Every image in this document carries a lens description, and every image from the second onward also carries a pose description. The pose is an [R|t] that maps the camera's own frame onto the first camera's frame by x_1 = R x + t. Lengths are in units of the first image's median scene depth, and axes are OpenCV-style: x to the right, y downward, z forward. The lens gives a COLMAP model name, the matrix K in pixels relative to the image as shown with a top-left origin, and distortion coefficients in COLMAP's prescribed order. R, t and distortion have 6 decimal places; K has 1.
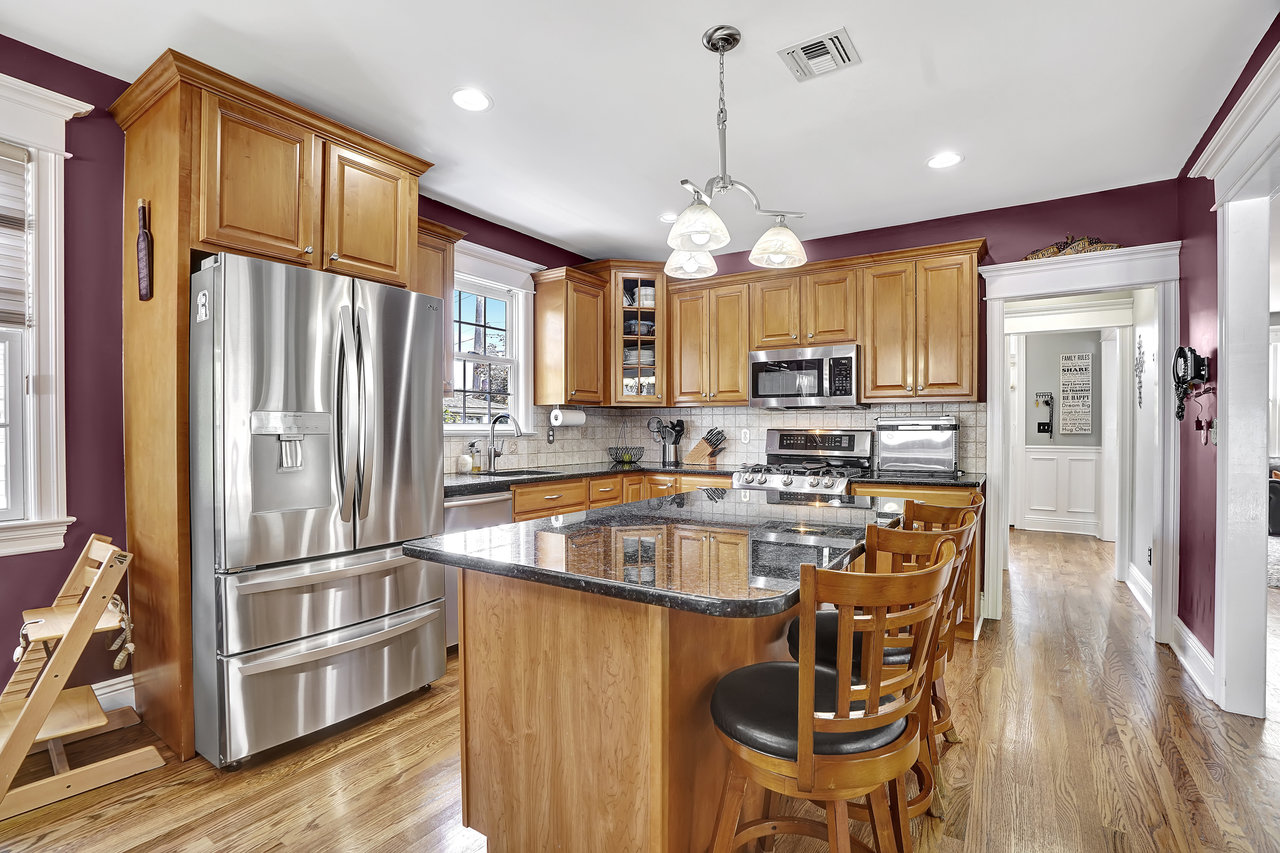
lens RADIAL K [[591.5, 0, 628.3], [0, 591.5, 431.0], [0, 0, 1]] dist [-0.073855, 0.028904]
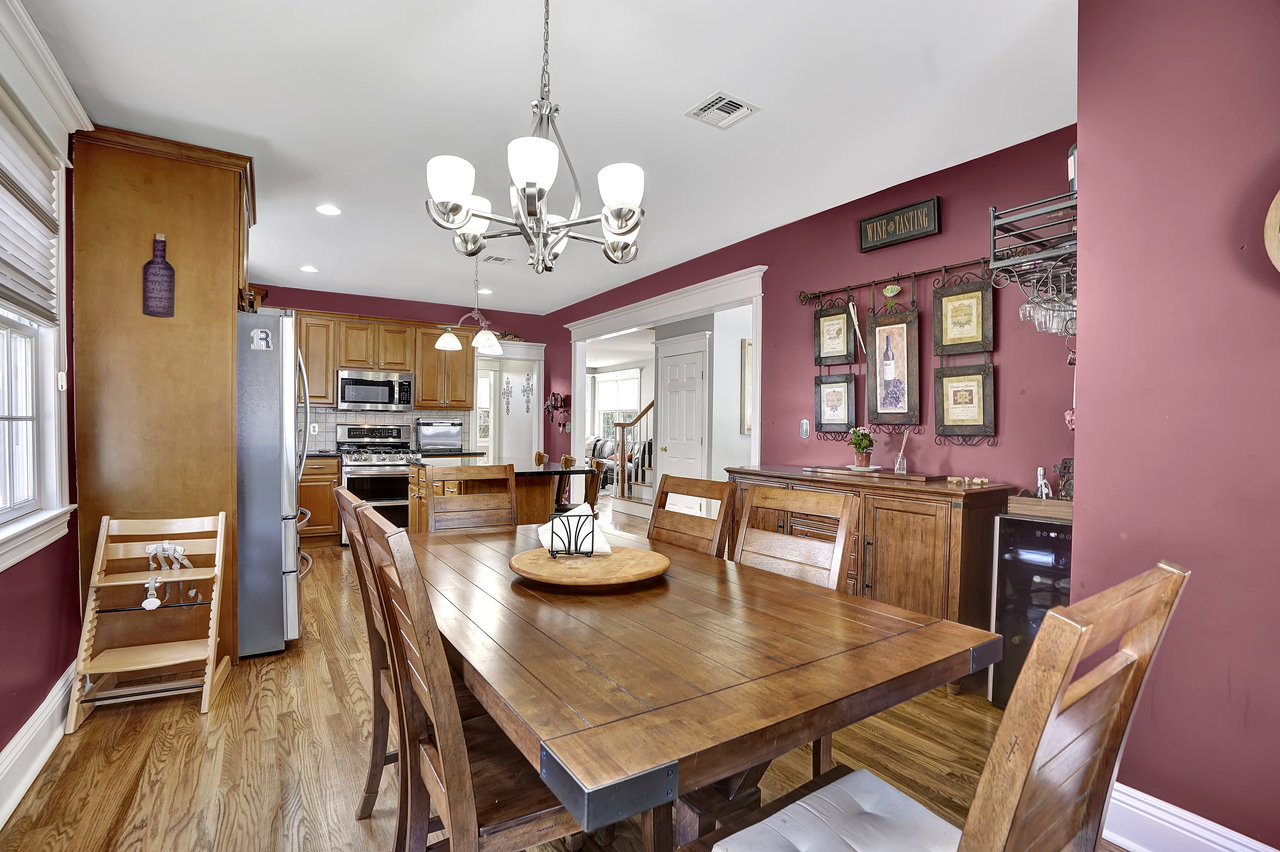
lens RADIAL K [[591.5, 0, 628.3], [0, 591.5, 430.5], [0, 0, 1]] dist [-0.073855, 0.028904]
pose [[0.400836, -0.001861, 0.916148, -0.888764], [-0.007886, 0.999954, 0.005481, -0.001518], [-0.916116, -0.009421, 0.400803, -0.226706]]
